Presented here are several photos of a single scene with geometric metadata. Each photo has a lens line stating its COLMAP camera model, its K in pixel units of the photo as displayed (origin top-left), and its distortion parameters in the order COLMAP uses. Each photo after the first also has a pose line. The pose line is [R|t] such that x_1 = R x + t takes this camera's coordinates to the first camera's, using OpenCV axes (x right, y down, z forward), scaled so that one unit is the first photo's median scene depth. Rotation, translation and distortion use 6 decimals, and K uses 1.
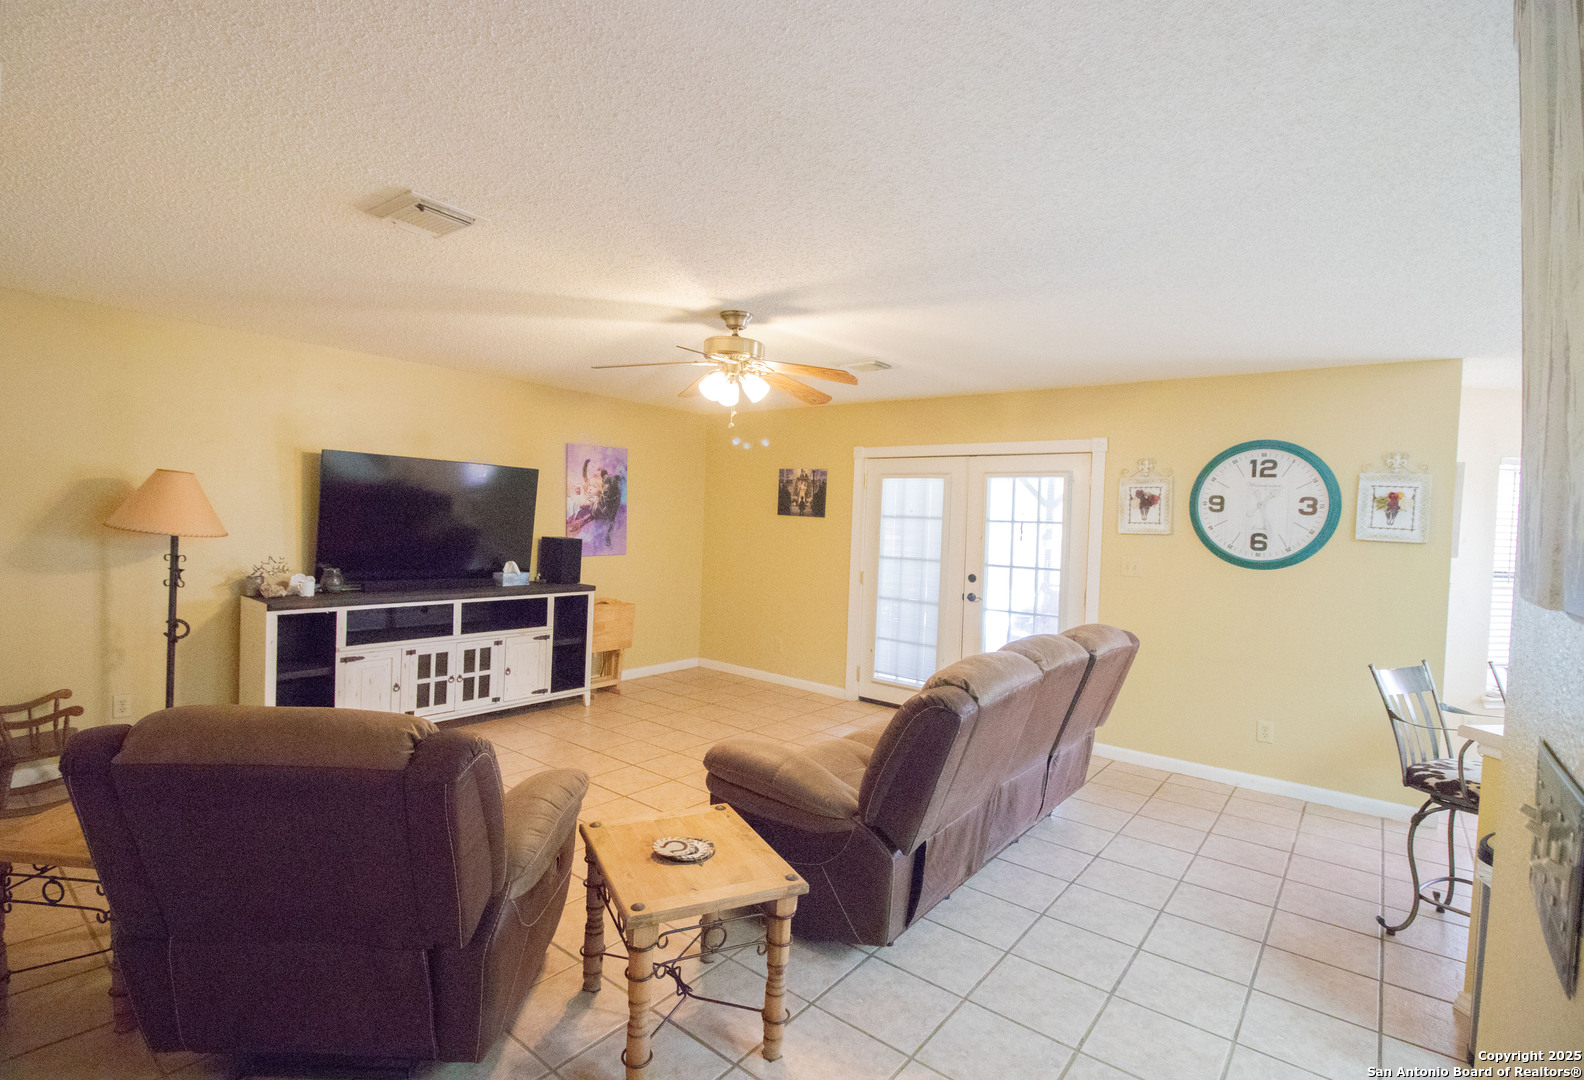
lens RADIAL K [[718.9, 0, 792.0], [0, 718.9, 540.0], [0, 0, 1]] dist [-0.001751, -0.000051]
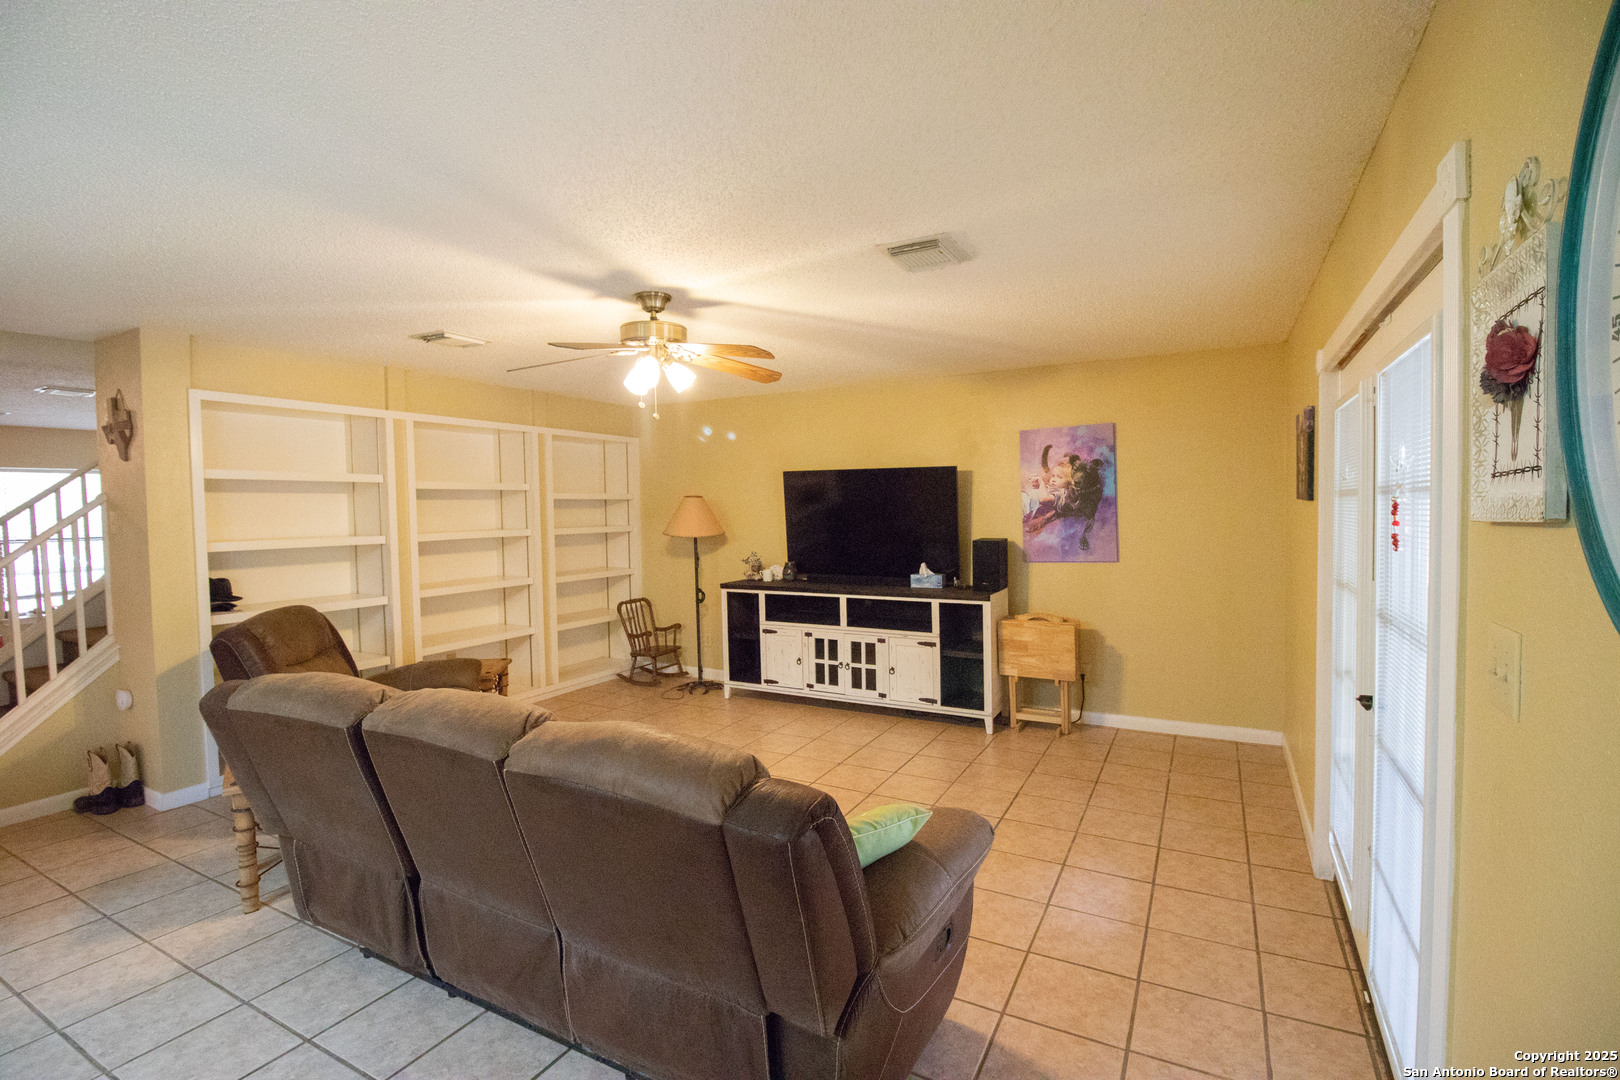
lens RADIAL K [[744.3, 0, 817.2], [0, 744.3, 538.9], [0, 0, 1]] dist [0.001313, -0.000370]
pose [[0.195133, -0.000897, -0.980776, 0.613026], [-0.008271, 0.999963, -0.002560, 0.000524], [0.980742, 0.008612, 0.195118, 0.689828]]
